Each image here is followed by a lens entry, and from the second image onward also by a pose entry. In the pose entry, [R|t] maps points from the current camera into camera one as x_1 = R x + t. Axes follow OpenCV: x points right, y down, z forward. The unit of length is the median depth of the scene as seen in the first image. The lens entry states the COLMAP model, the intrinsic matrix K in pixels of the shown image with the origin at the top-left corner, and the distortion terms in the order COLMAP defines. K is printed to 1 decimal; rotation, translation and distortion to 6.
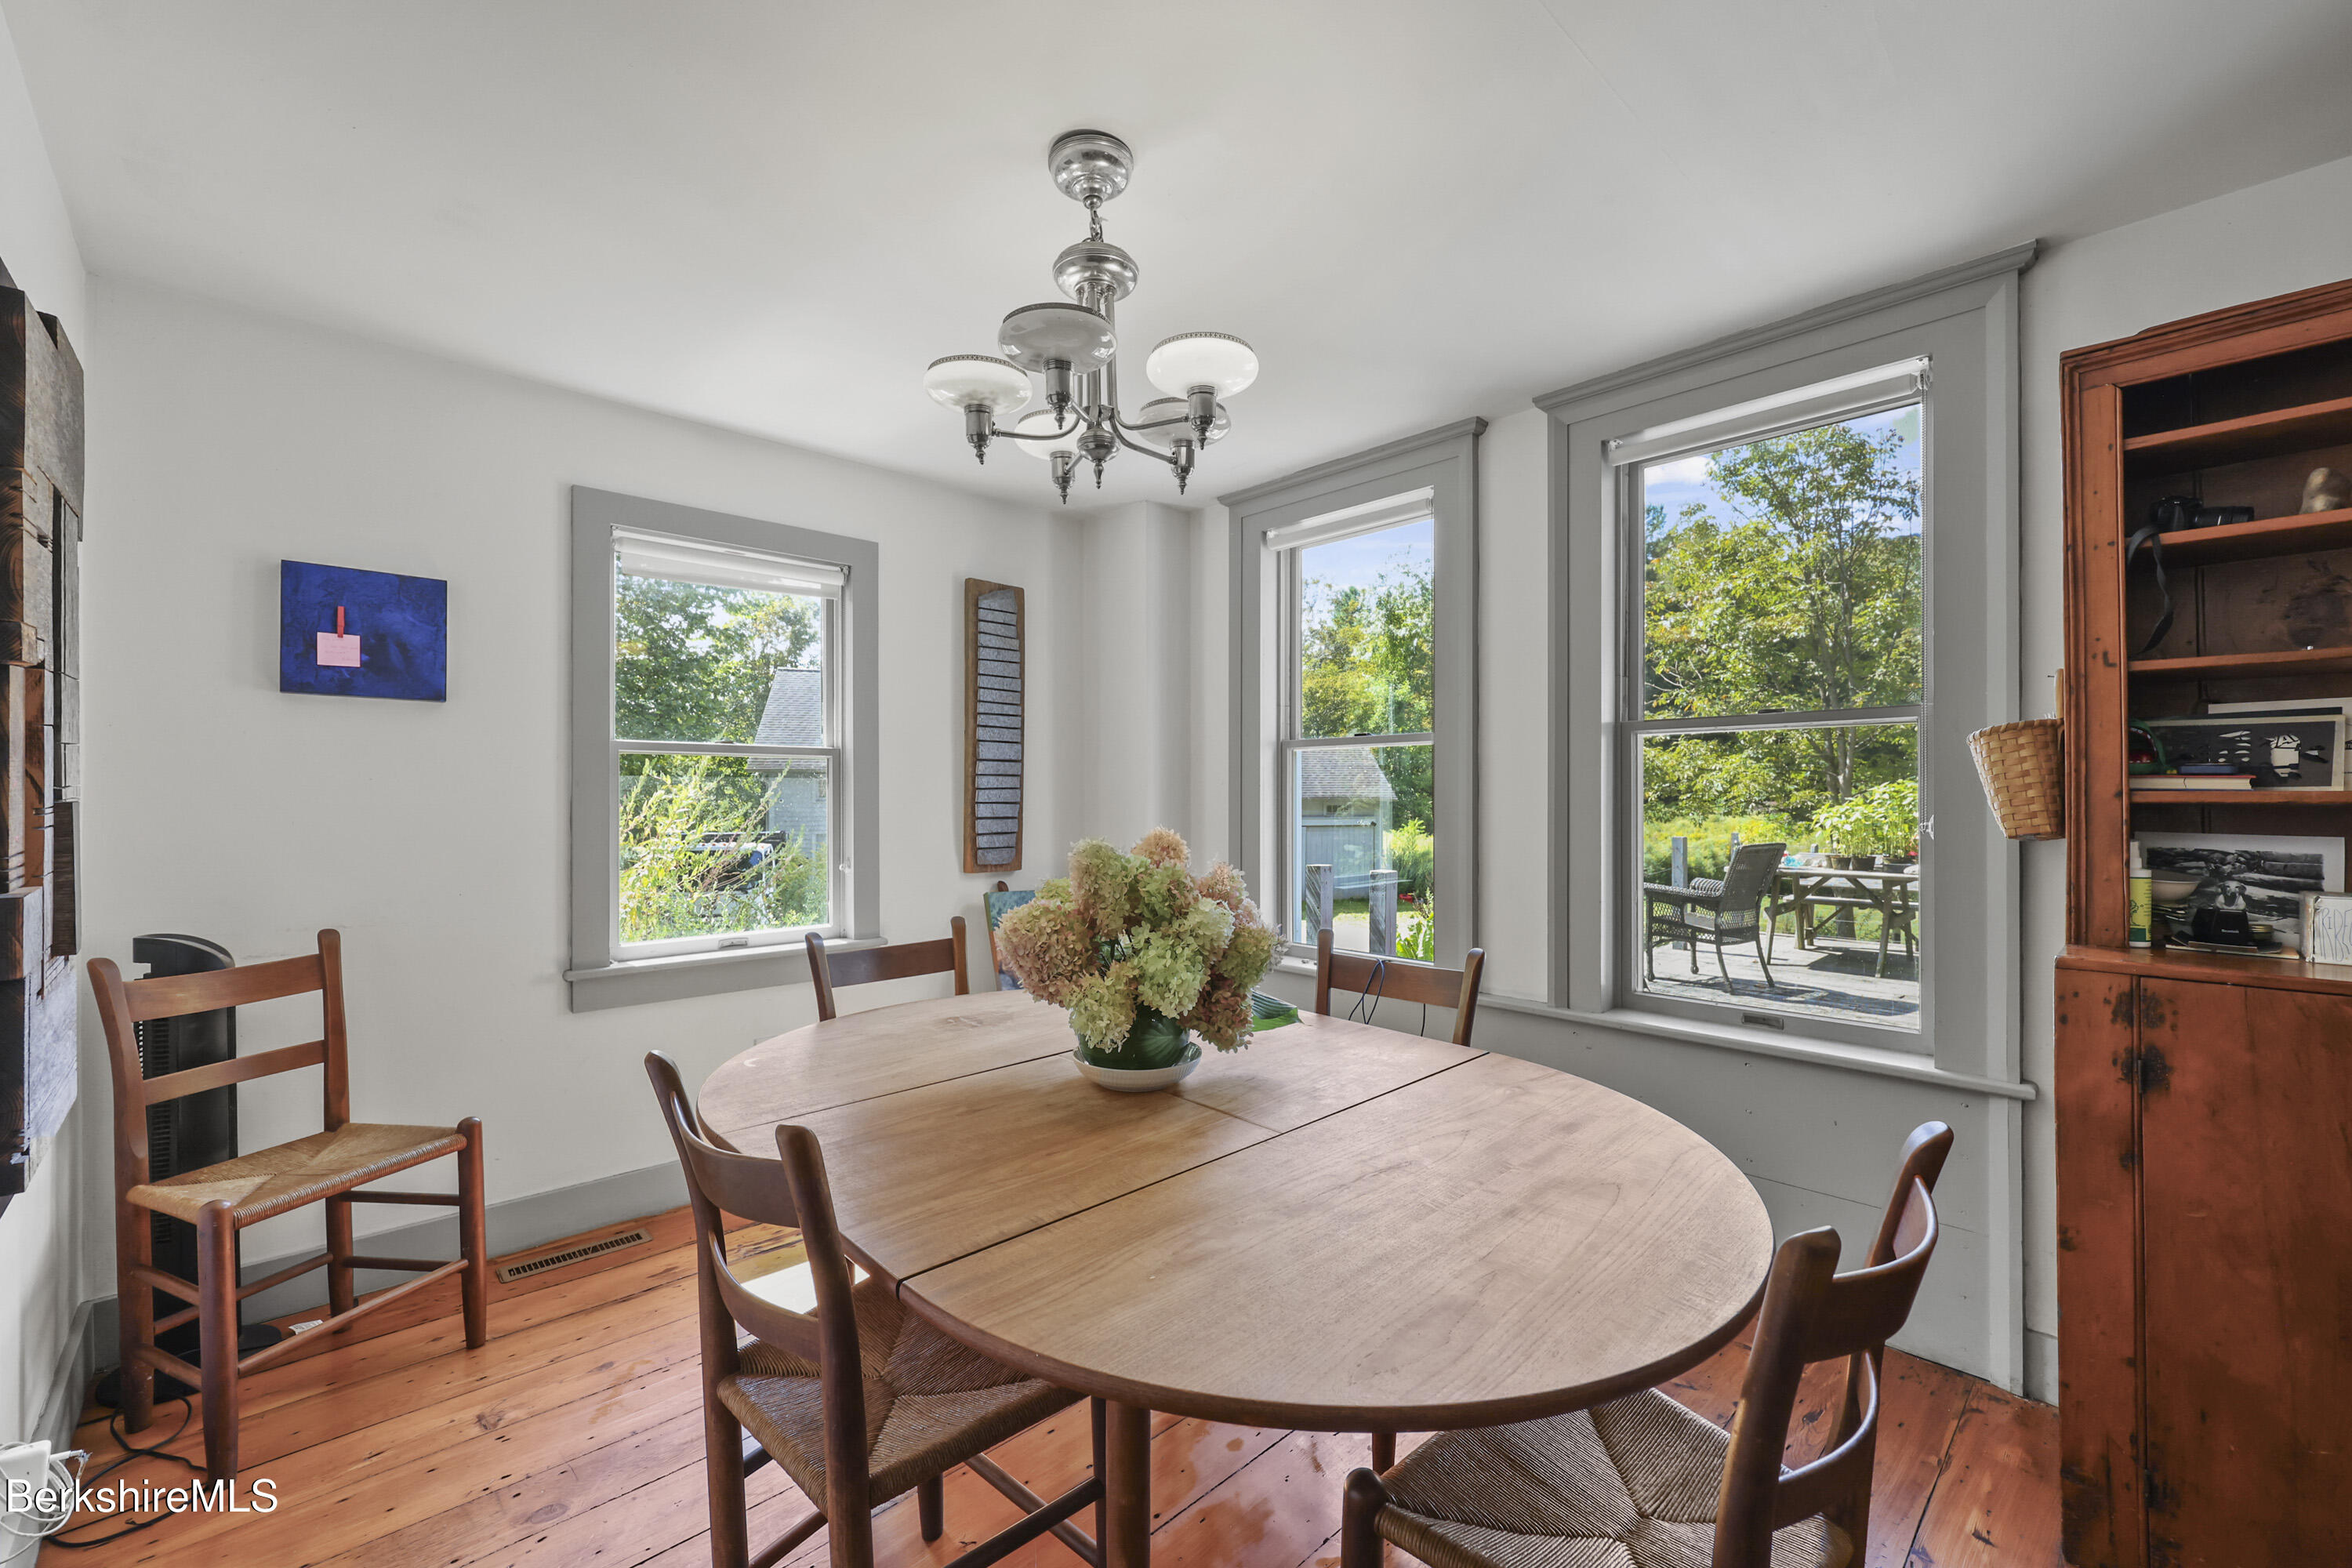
lens RADIAL K [[961.5, 0, 1185.0], [0, 961.5, 790.7], [0, 0, 1]] dist [0.004233, 0.000034]
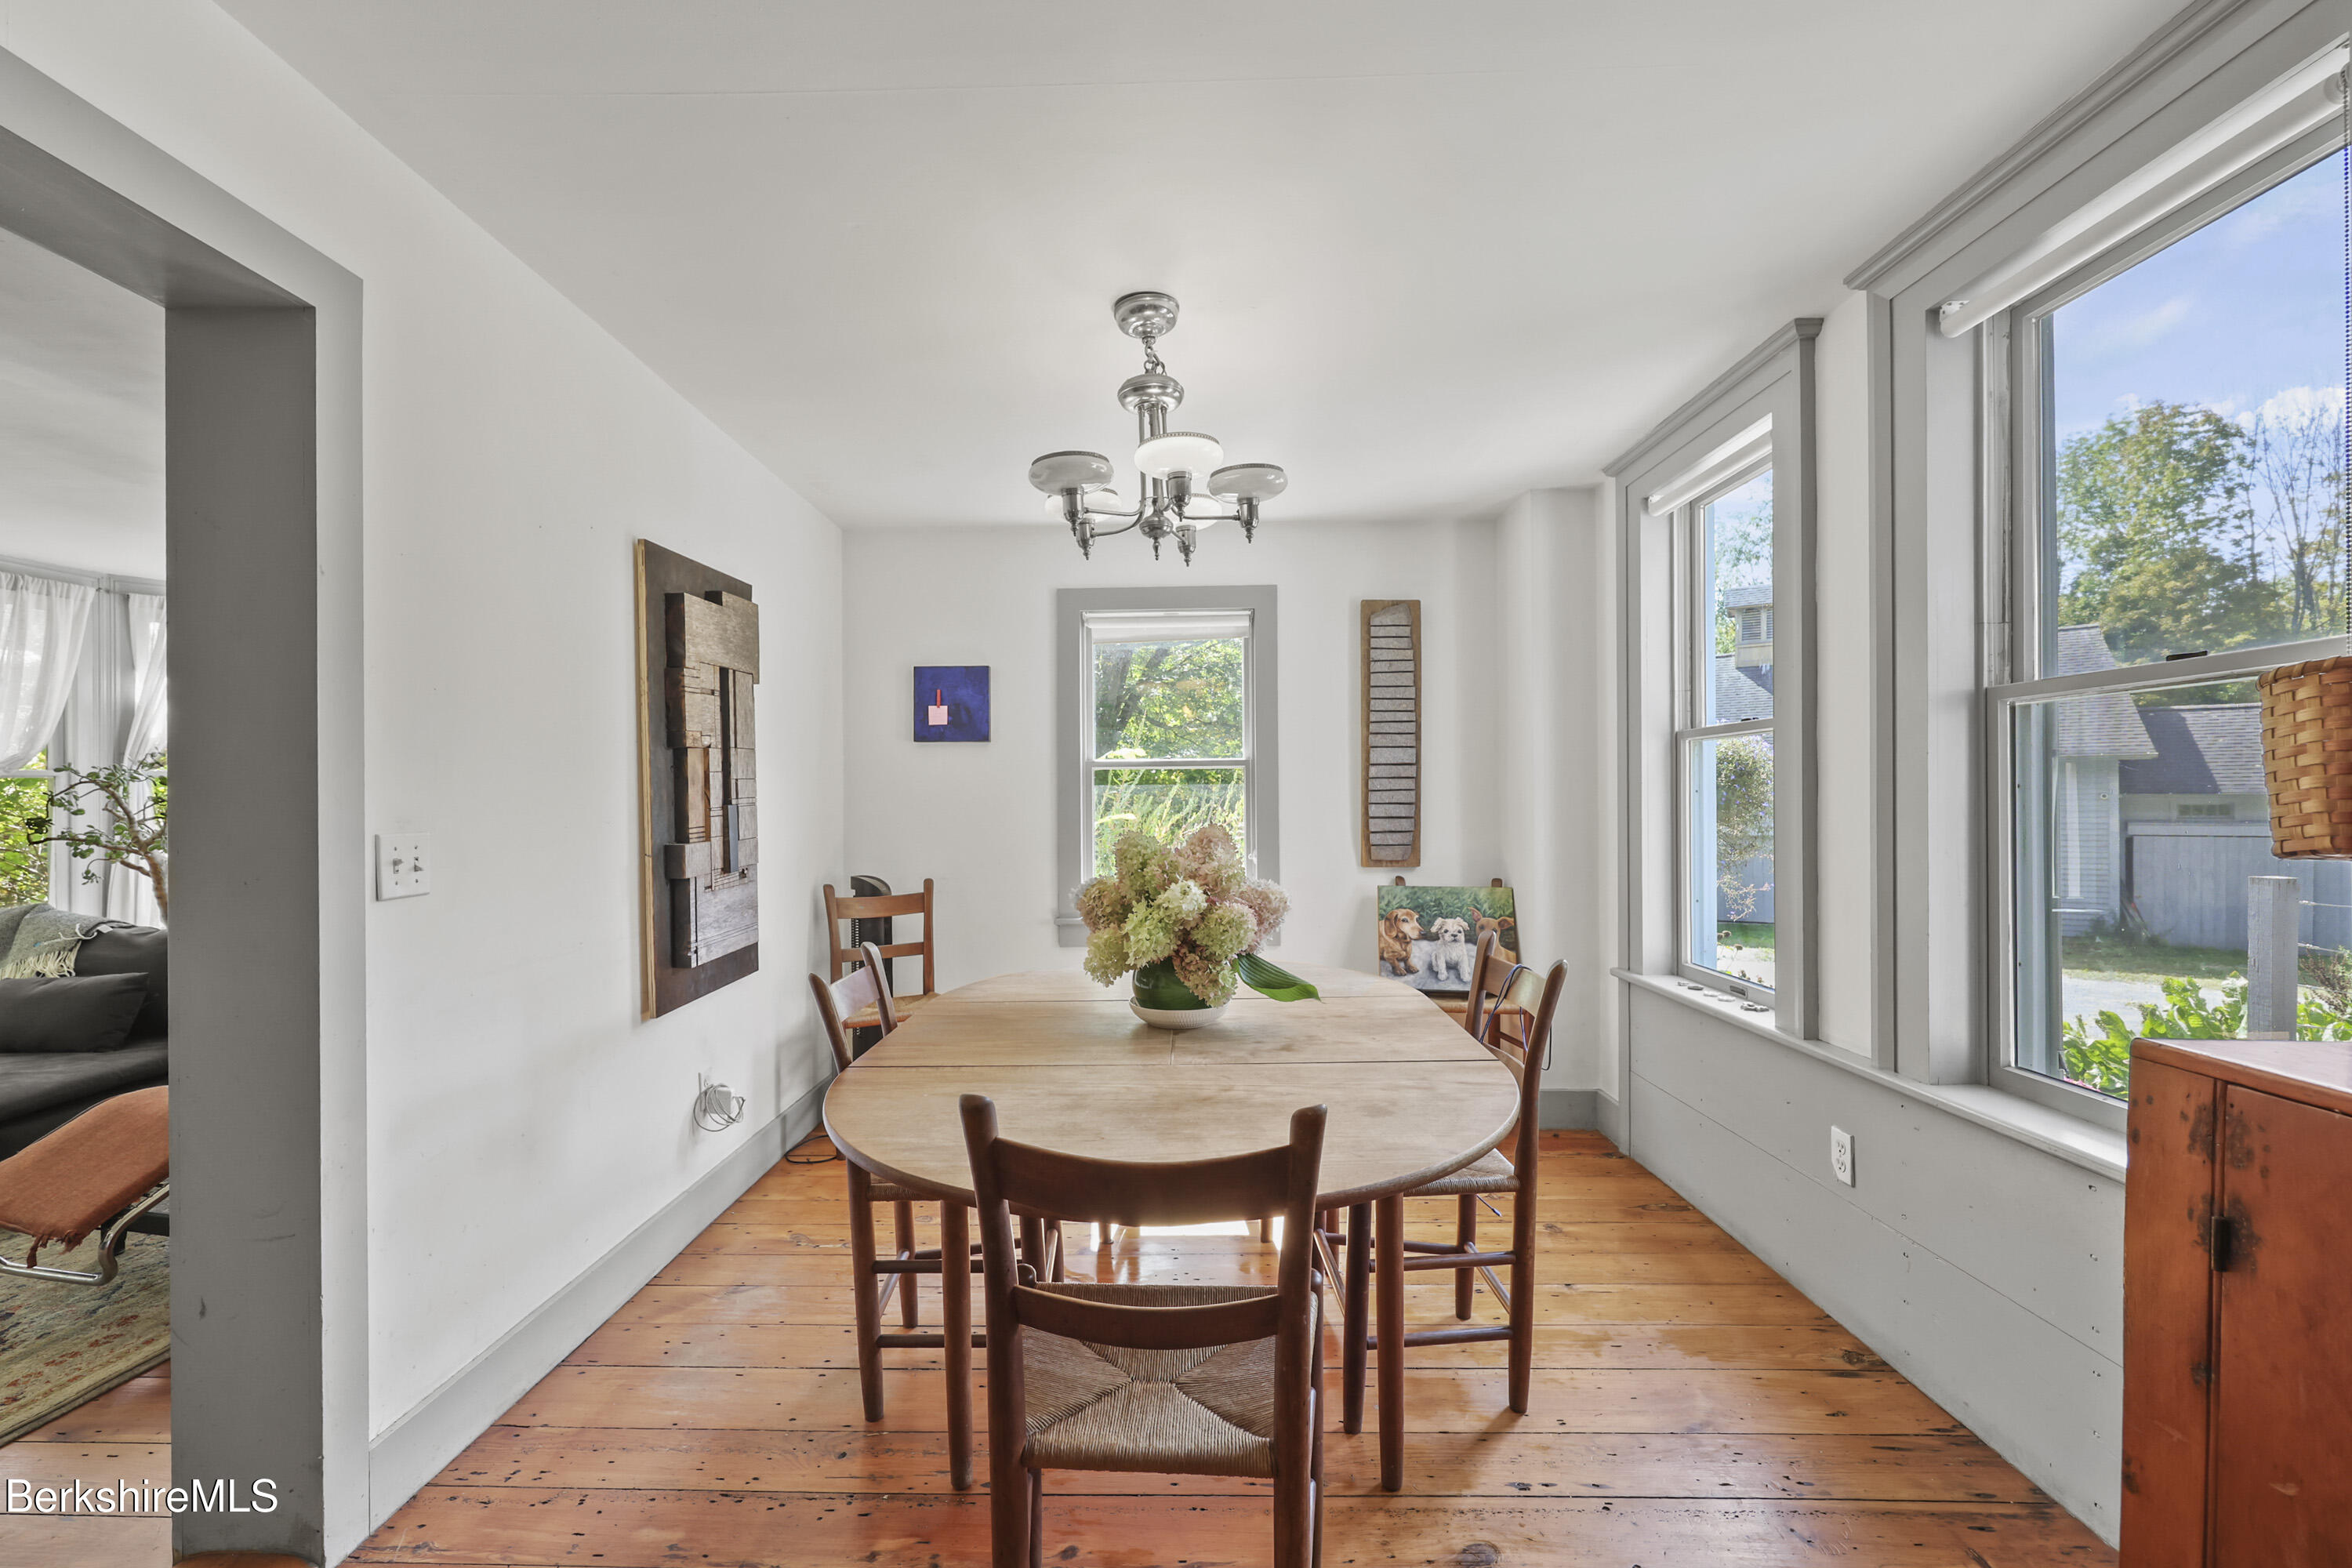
lens RADIAL K [[961.5, 0, 1125.7], [0, 961.5, 800.4], [0, 0, 1]] dist [0.004233, 0.000034]
pose [[0.700951, -0.005479, -0.713188, 0.552808], [0.012235, 0.999916, 0.004344, 0.001300], [0.713105, -0.011771, 0.700959, 0.043296]]
